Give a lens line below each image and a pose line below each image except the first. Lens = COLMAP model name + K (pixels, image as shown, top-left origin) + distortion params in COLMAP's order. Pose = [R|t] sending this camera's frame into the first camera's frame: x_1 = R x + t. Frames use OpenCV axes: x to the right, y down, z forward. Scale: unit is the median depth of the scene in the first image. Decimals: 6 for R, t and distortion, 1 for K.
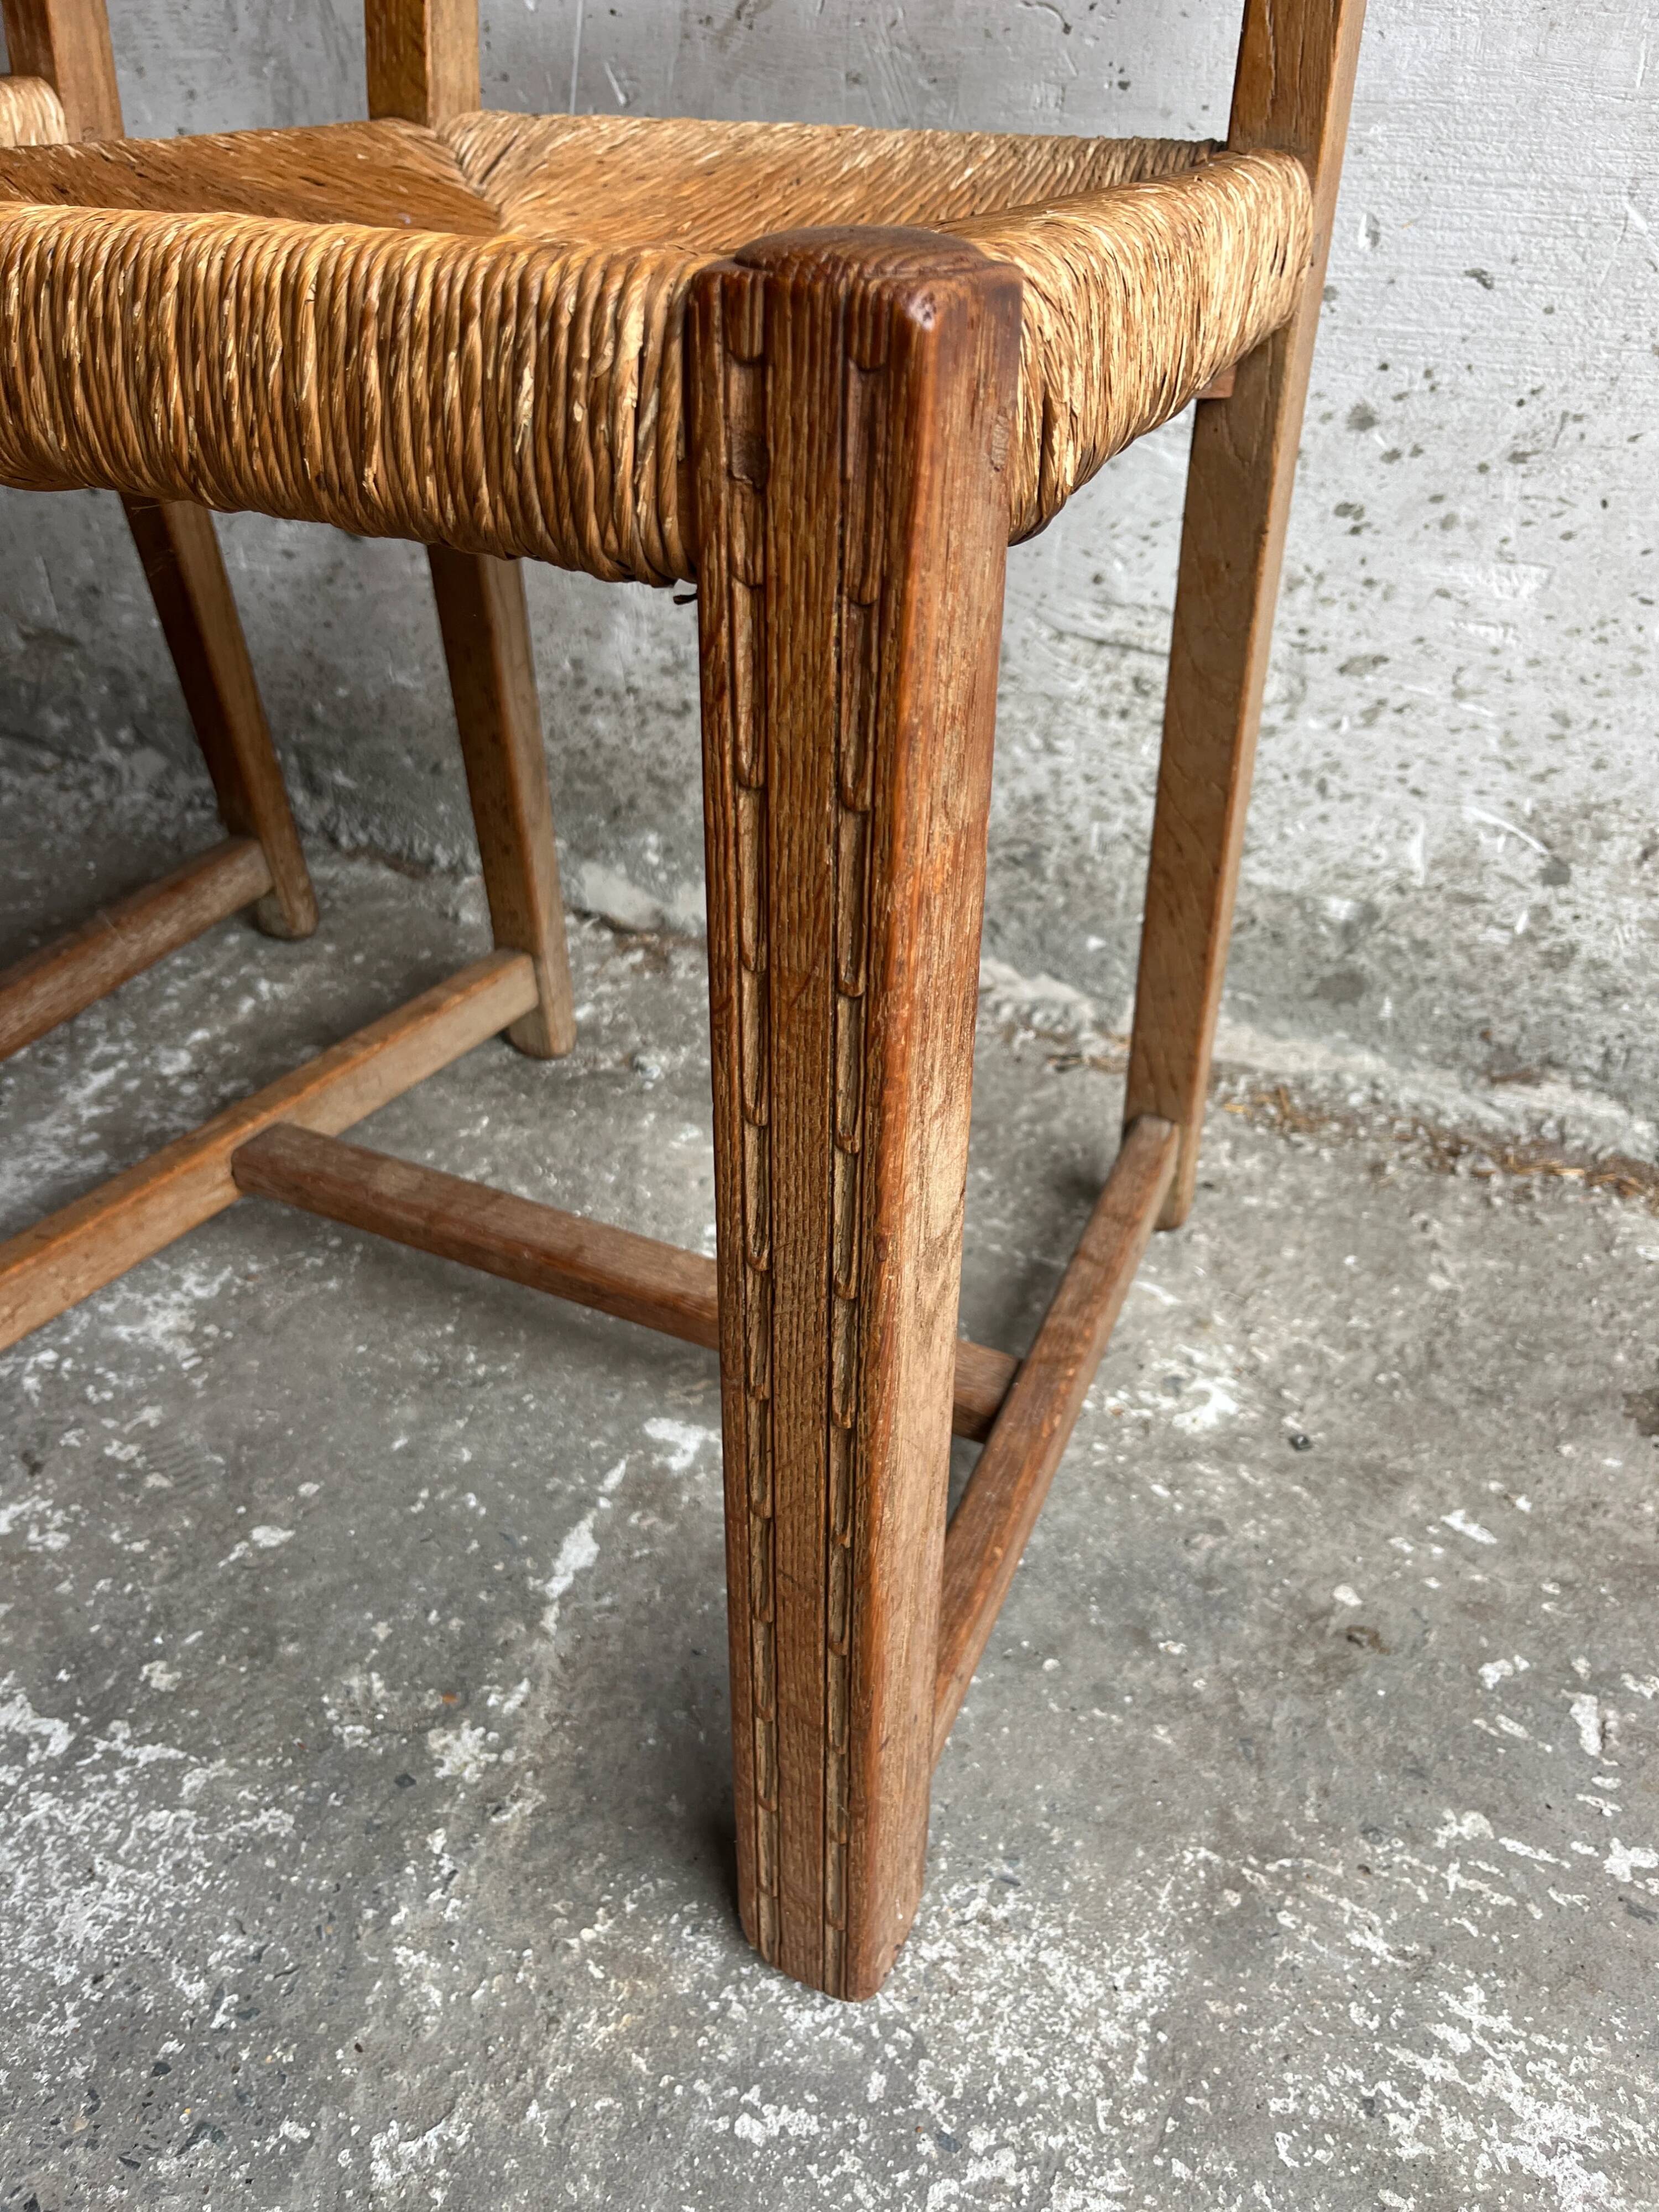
lens RADIAL K [[1670.8, 0, 822.2], [0, 1670.8, 1141.3], [0, 0, 1]] dist [0.058636, -0.094426]
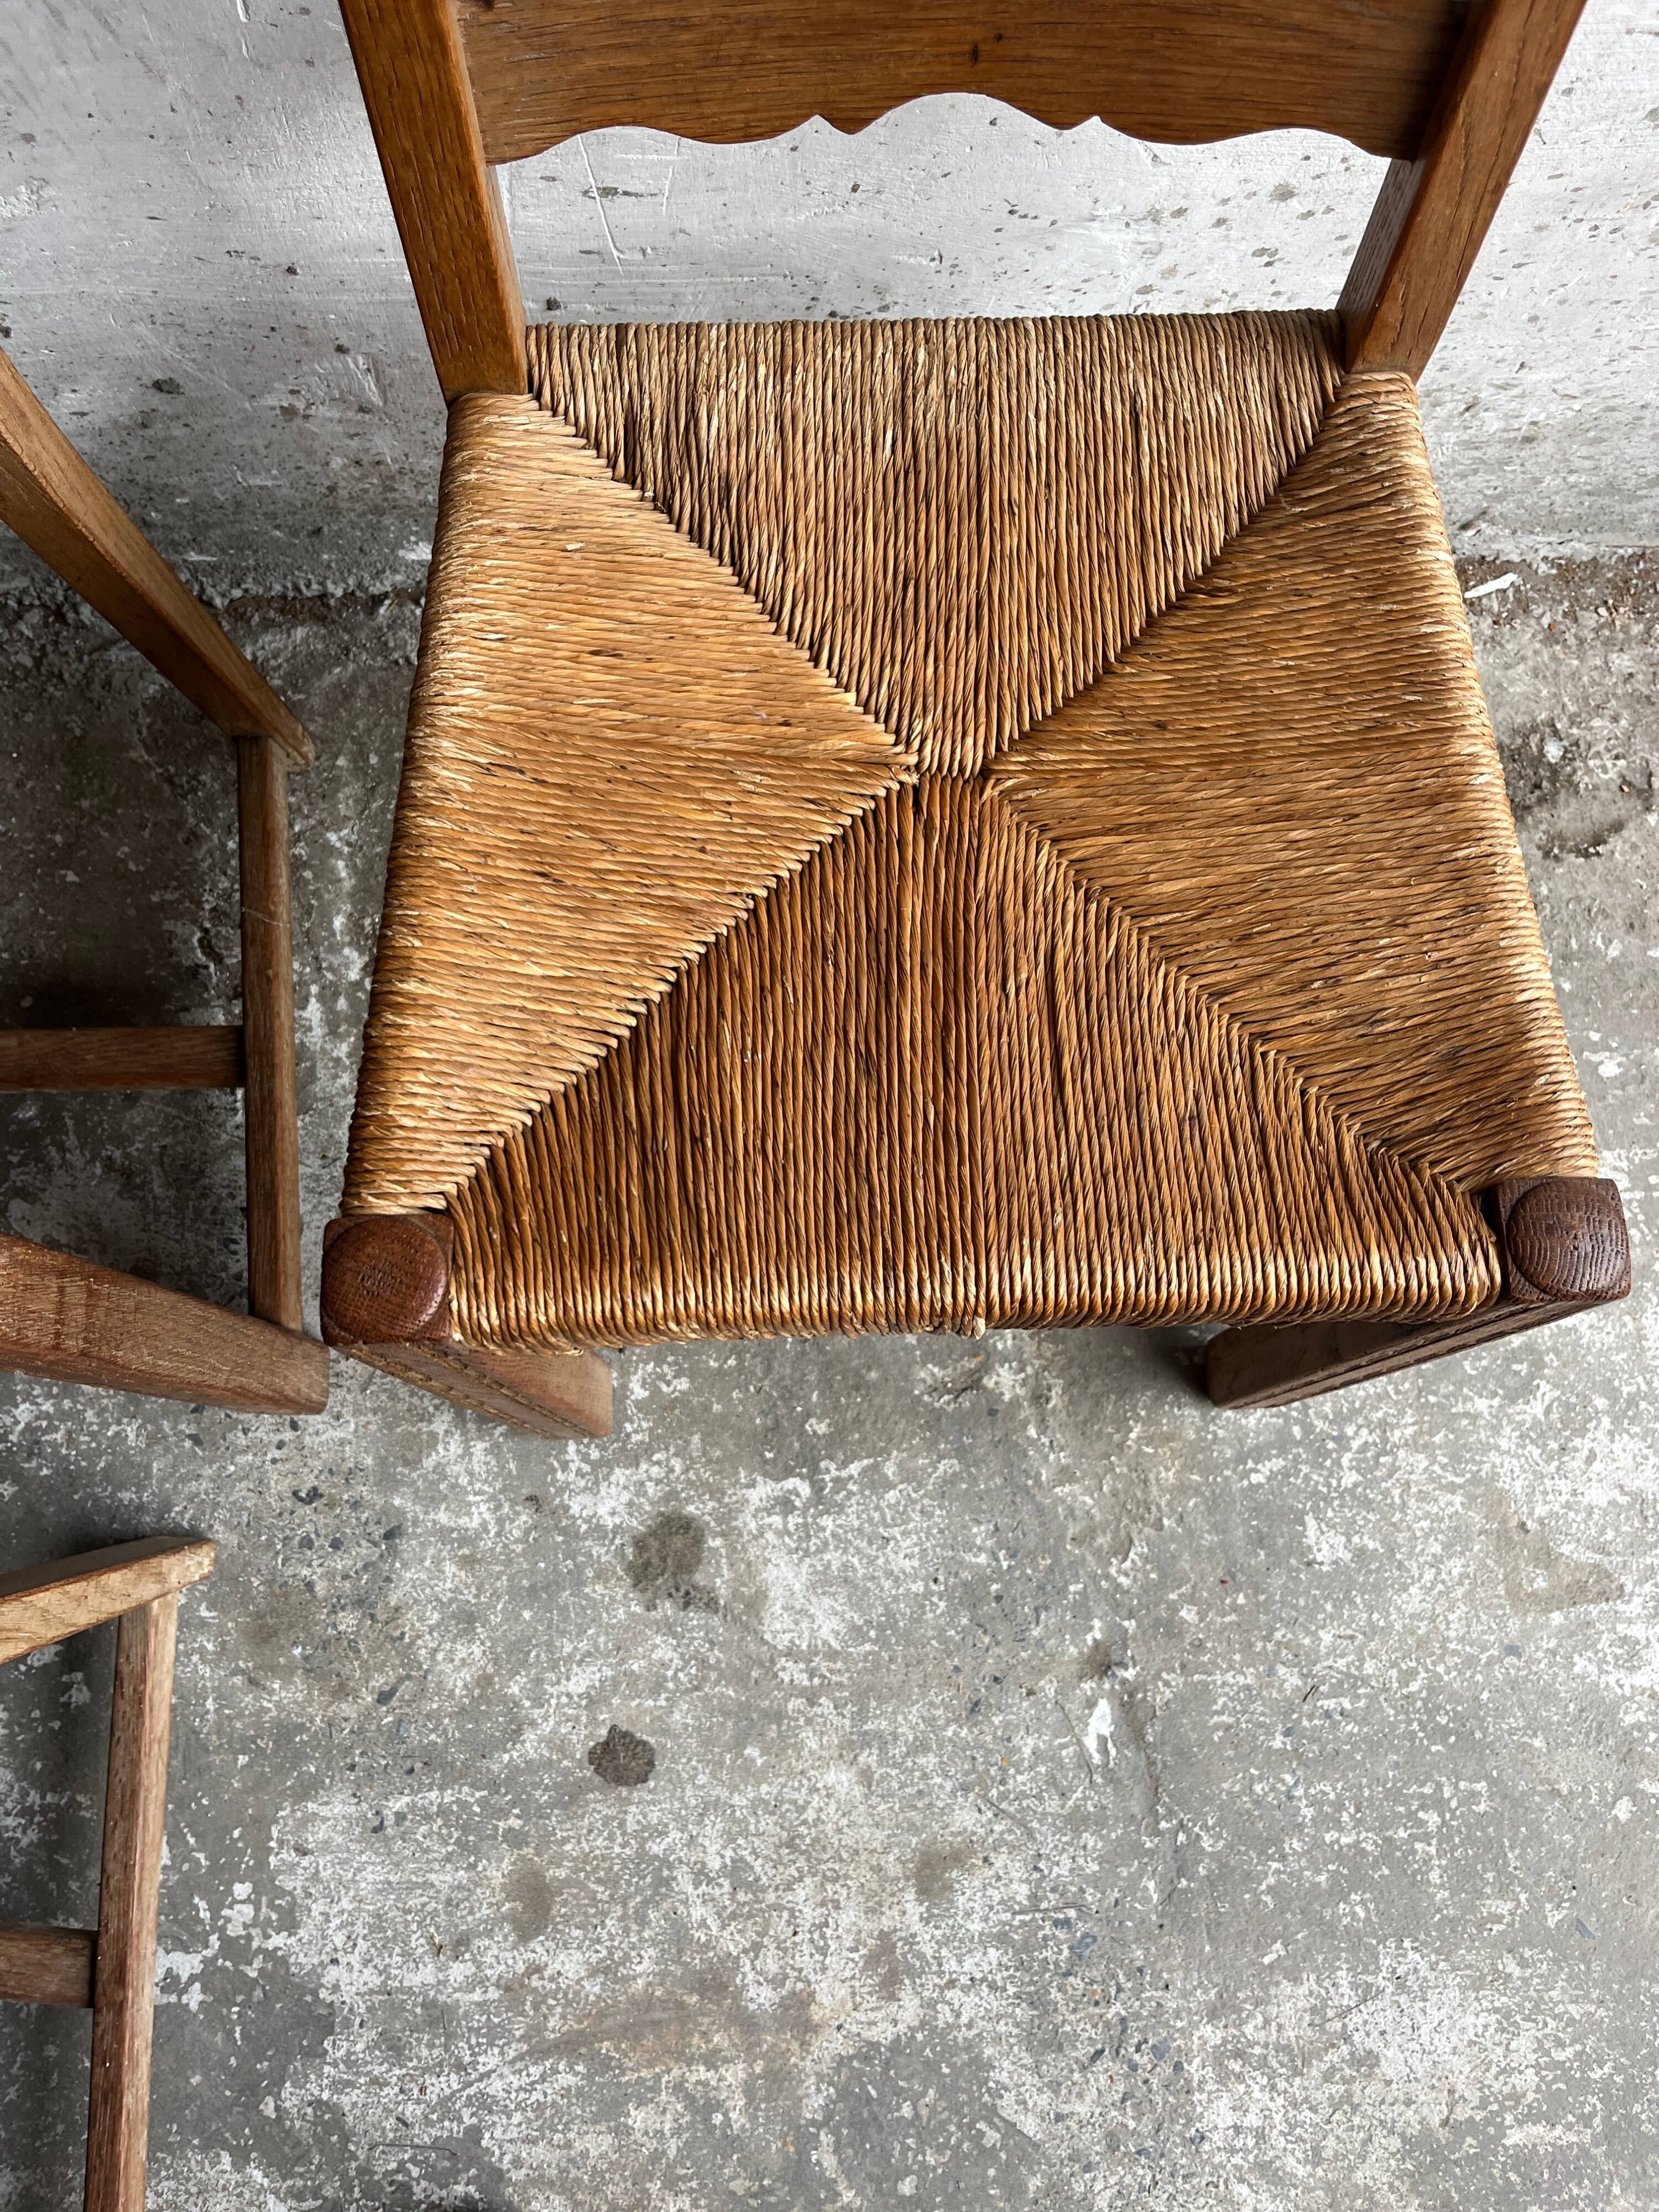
lens RADIAL K [[1670.8, 0, 822.8], [0, 1670.8, 1100.8], [0, 0, 1]] dist [0.058636, -0.094426]
pose [[0.871212, -0.473380, 0.130003, -0.415723], [0.255365, 0.663187, 0.703542, -0.999412], [-0.419259, -0.579736, 0.698662, 0.007416]]
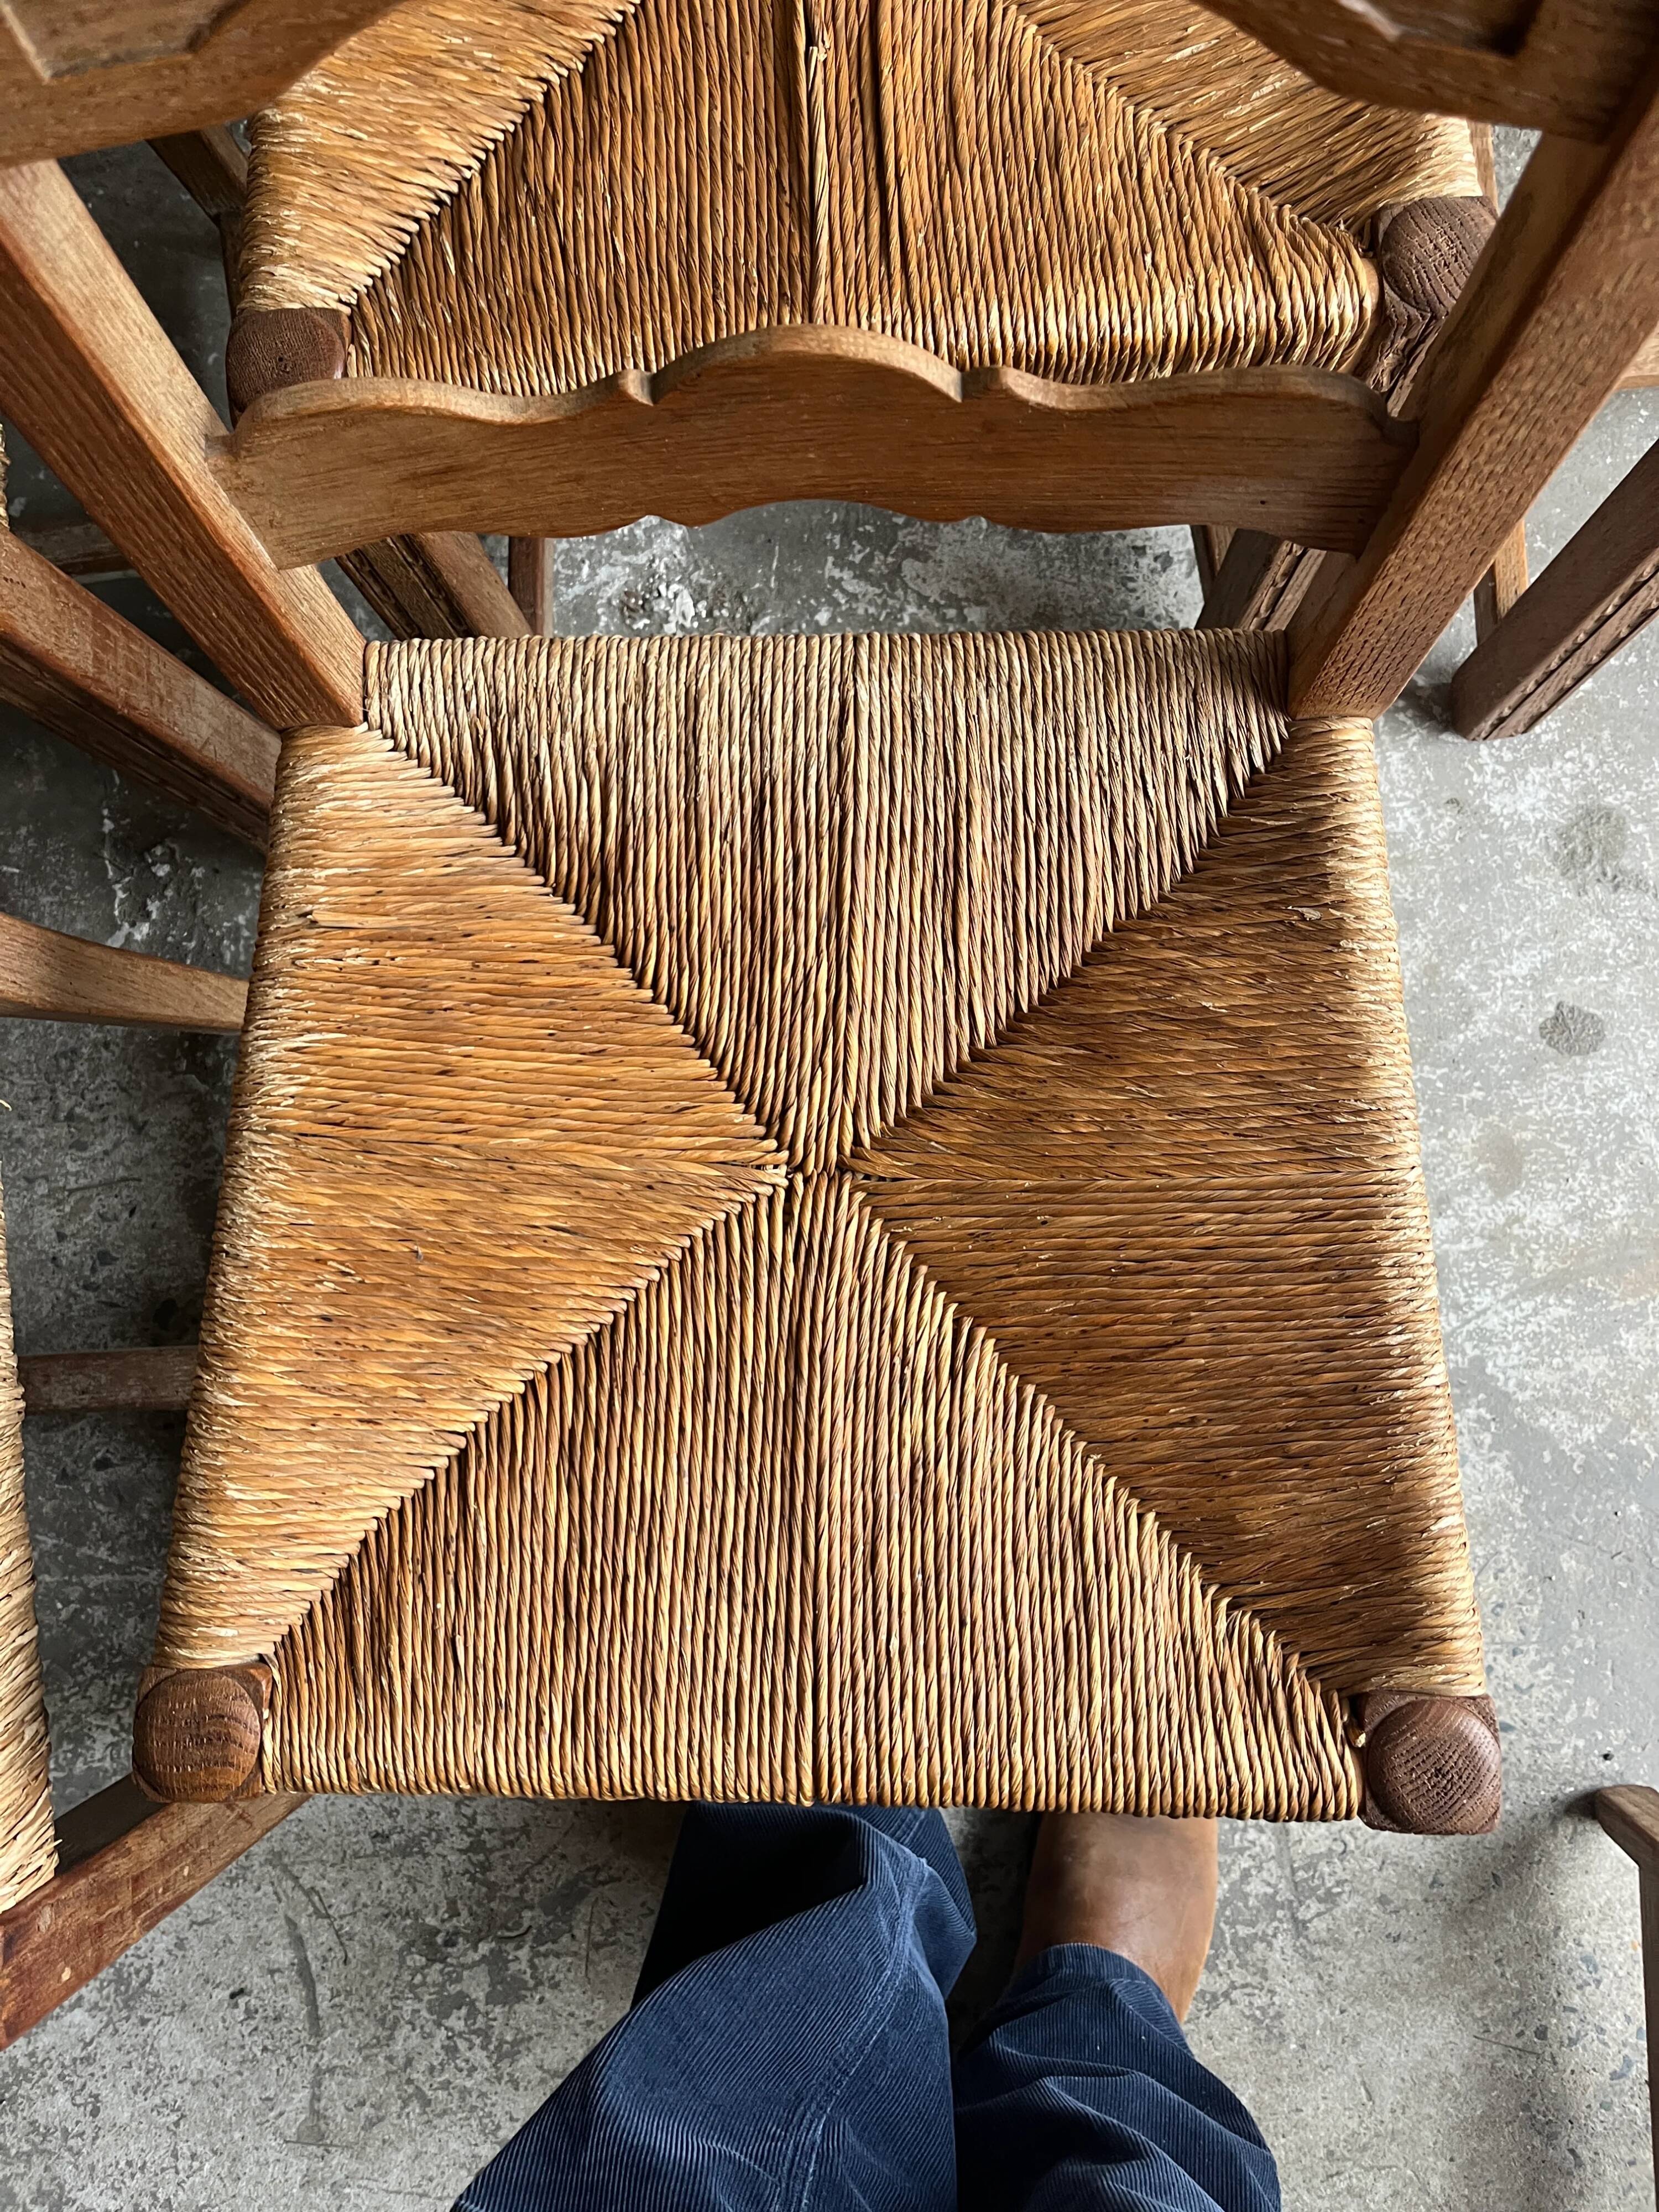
lens RADIAL K [[1670.8, 0, 830.1], [0, 1670.8, 1105.7], [0, 0, 1]] dist [0.058636, -0.094426]
pose [[0.834206, -0.550121, 0.038301, -1.323061], [0.322704, 0.543310, 0.775033, -1.003815], [-0.447171, -0.634178, 0.630758, 0.064224]]
